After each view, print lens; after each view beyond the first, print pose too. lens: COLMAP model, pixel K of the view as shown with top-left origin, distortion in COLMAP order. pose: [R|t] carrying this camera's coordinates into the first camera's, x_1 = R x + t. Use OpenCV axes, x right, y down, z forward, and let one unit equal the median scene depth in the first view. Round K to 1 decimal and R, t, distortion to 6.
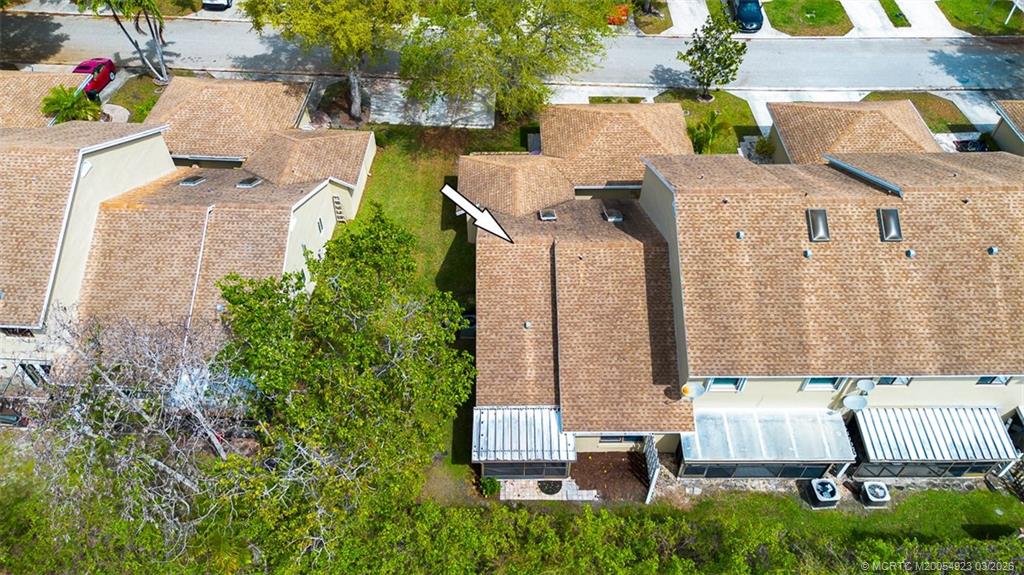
lens RADIAL K [[719.1, 0, 513.5], [0, 719.1, 293.6], [0, 0, 1]] dist [-0.027809, -0.006640]
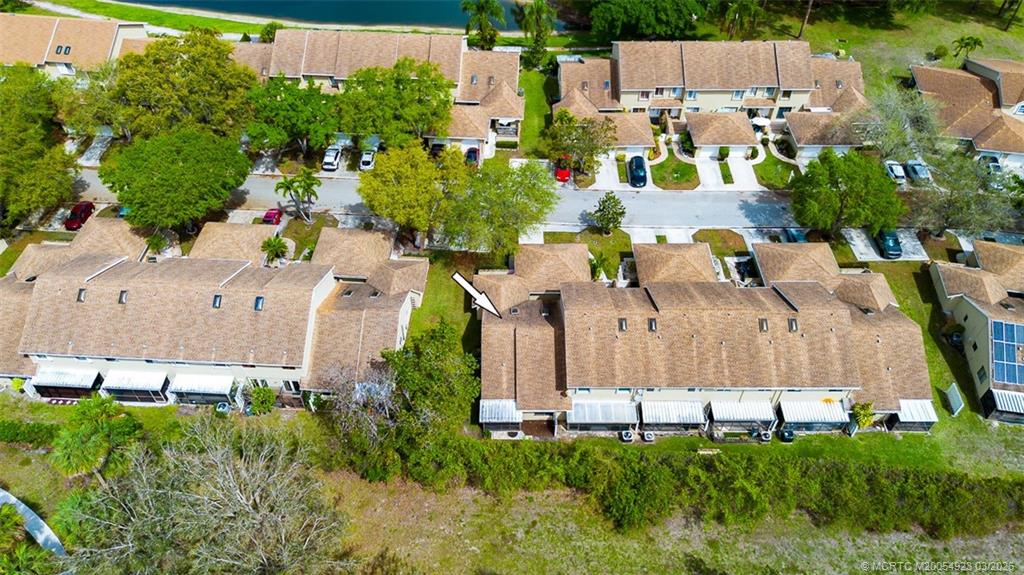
lens RADIAL K [[719.1, 0, 512.2], [0, 719.1, 279.9], [0, 0, 1]] dist [-0.027809, -0.006640]
pose [[0.999966, 0.002959, -0.007706, 0.065856], [-0.003164, 0.999640, -0.026647, -0.171179], [0.007625, 0.026671, 0.999615, -1.352690]]
